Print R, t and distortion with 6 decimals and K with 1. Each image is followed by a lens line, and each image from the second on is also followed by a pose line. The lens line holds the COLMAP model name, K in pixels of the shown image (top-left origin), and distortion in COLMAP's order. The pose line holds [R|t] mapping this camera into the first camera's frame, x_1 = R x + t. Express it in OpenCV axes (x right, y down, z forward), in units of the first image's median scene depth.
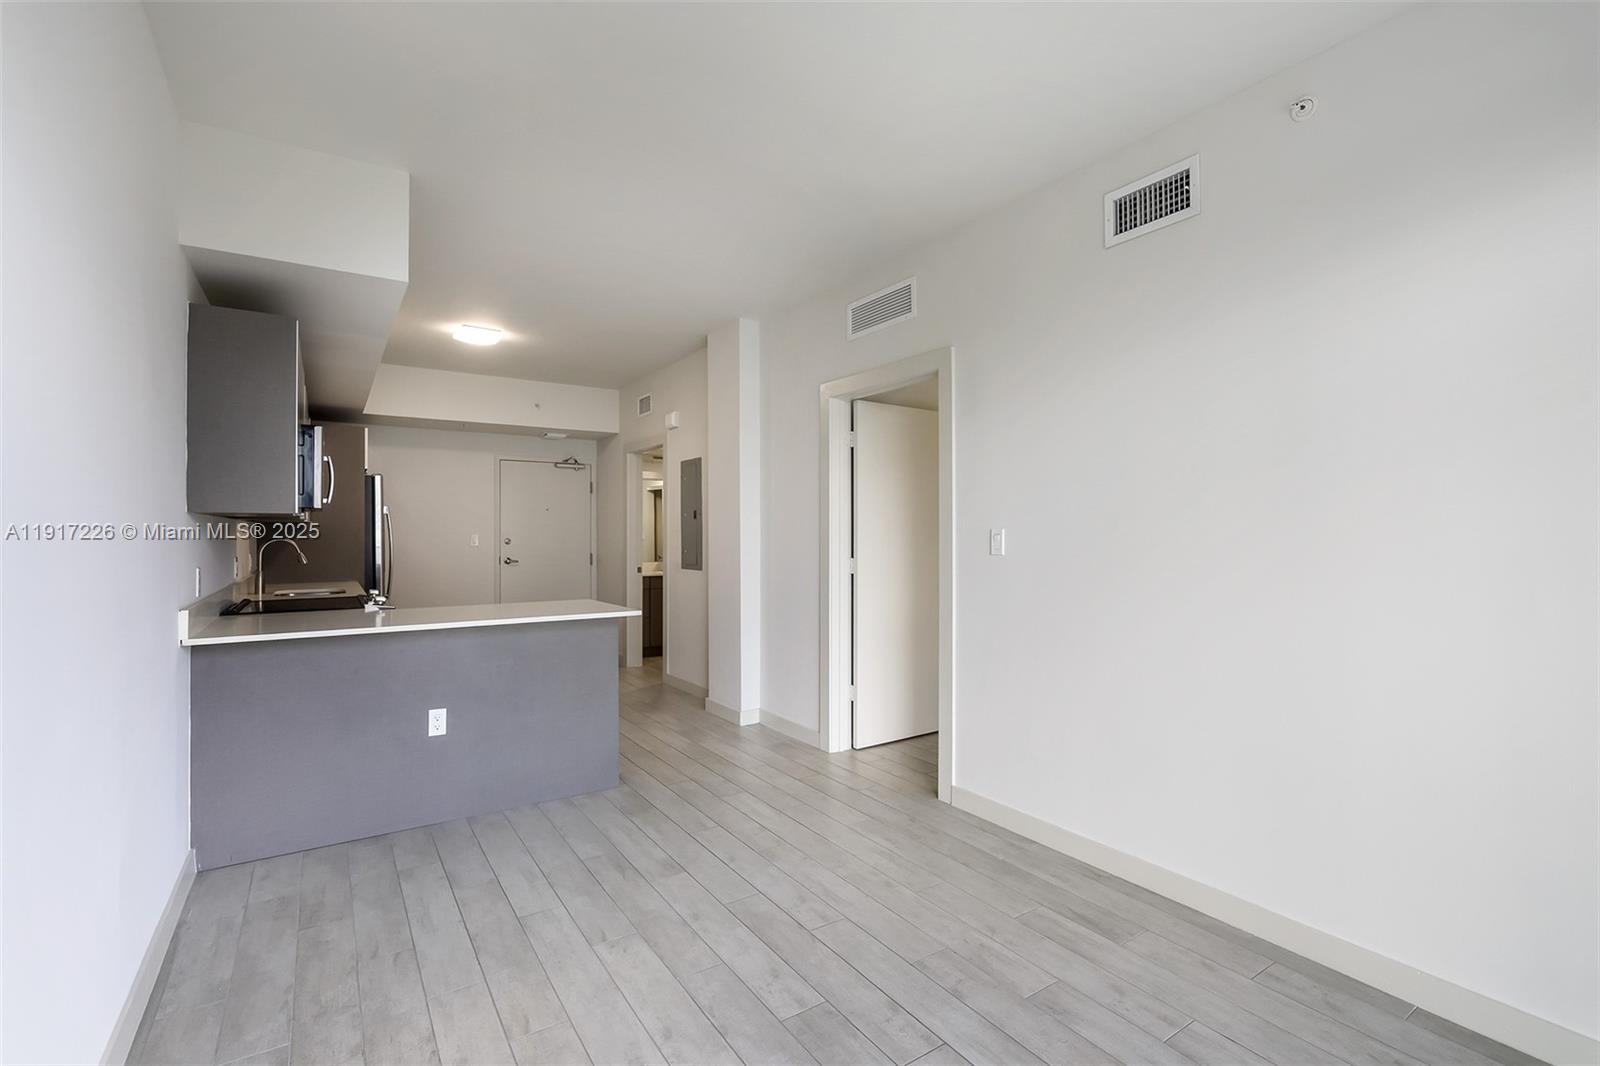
lens RADIAL K [[715.7, 0, 794.7], [0, 715.7, 526.9], [0, 0, 1]] dist [-0.014230, 0.002482]
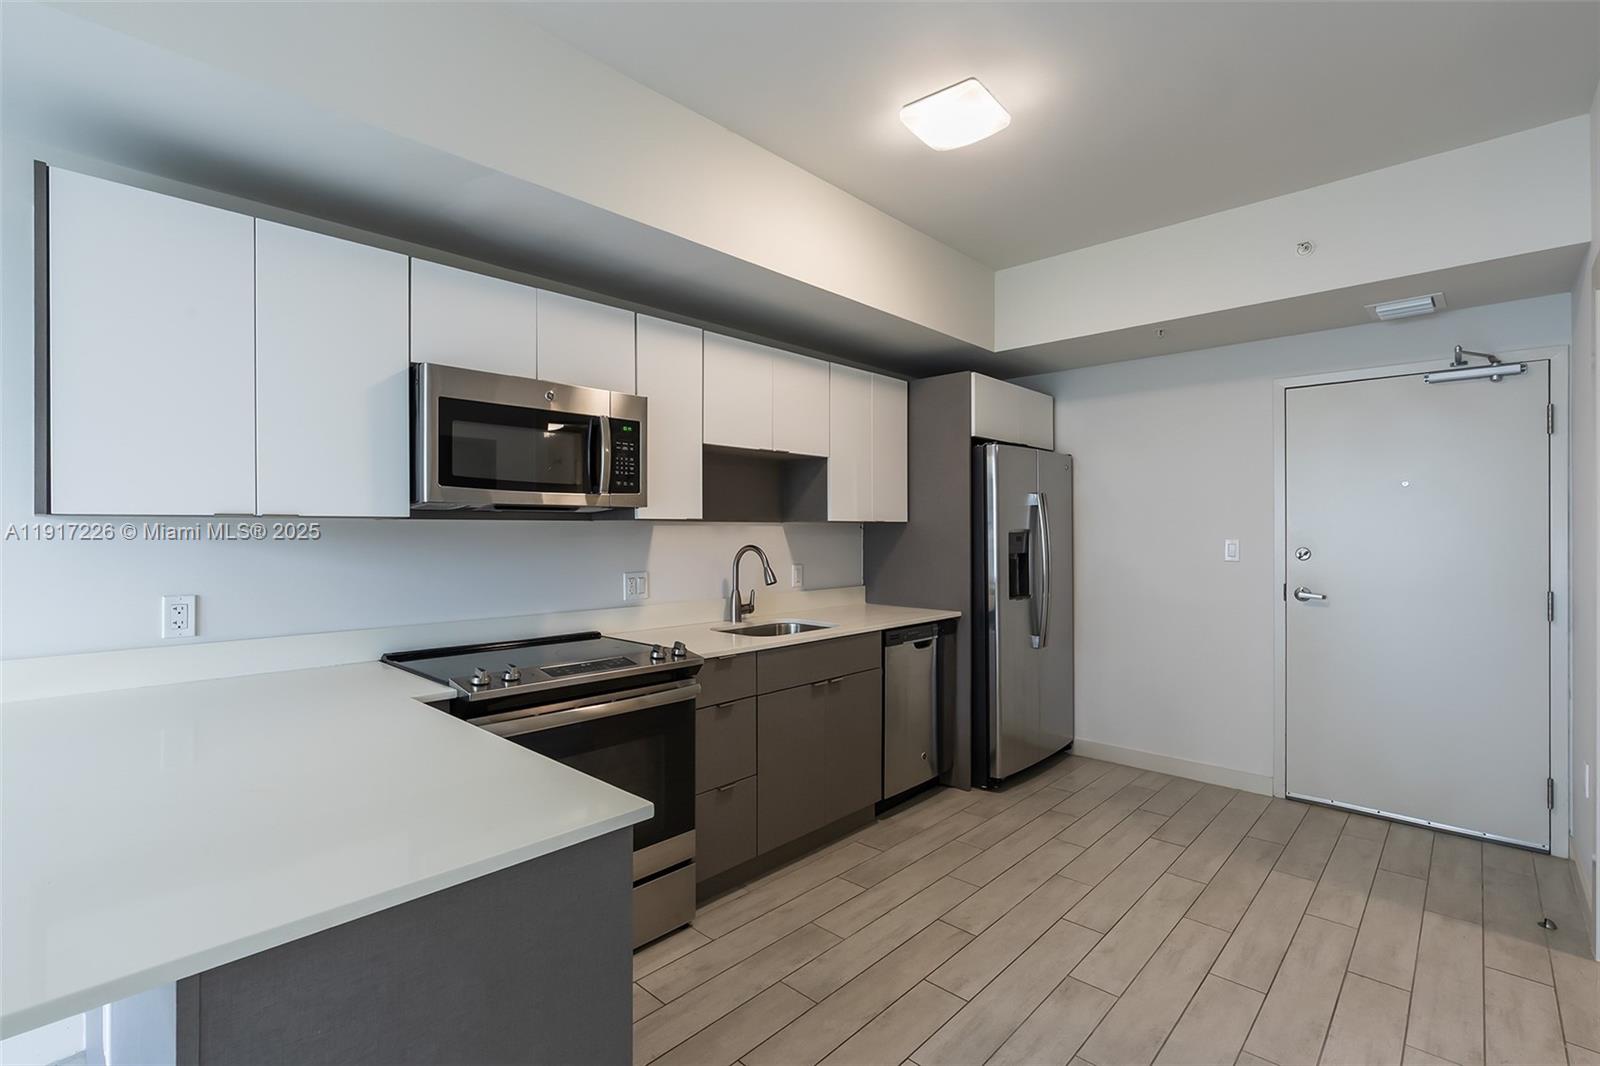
lens RADIAL K [[715.7, 0, 796.2], [0, 715.7, 530.3], [0, 0, 1]] dist [-0.014230, 0.002482]
pose [[0.227802, 0.000498, -0.973707, -0.019221], [0.009769, 0.999948, 0.002797, -0.000771], [0.973658, -0.010149, 0.227785, 1.204688]]
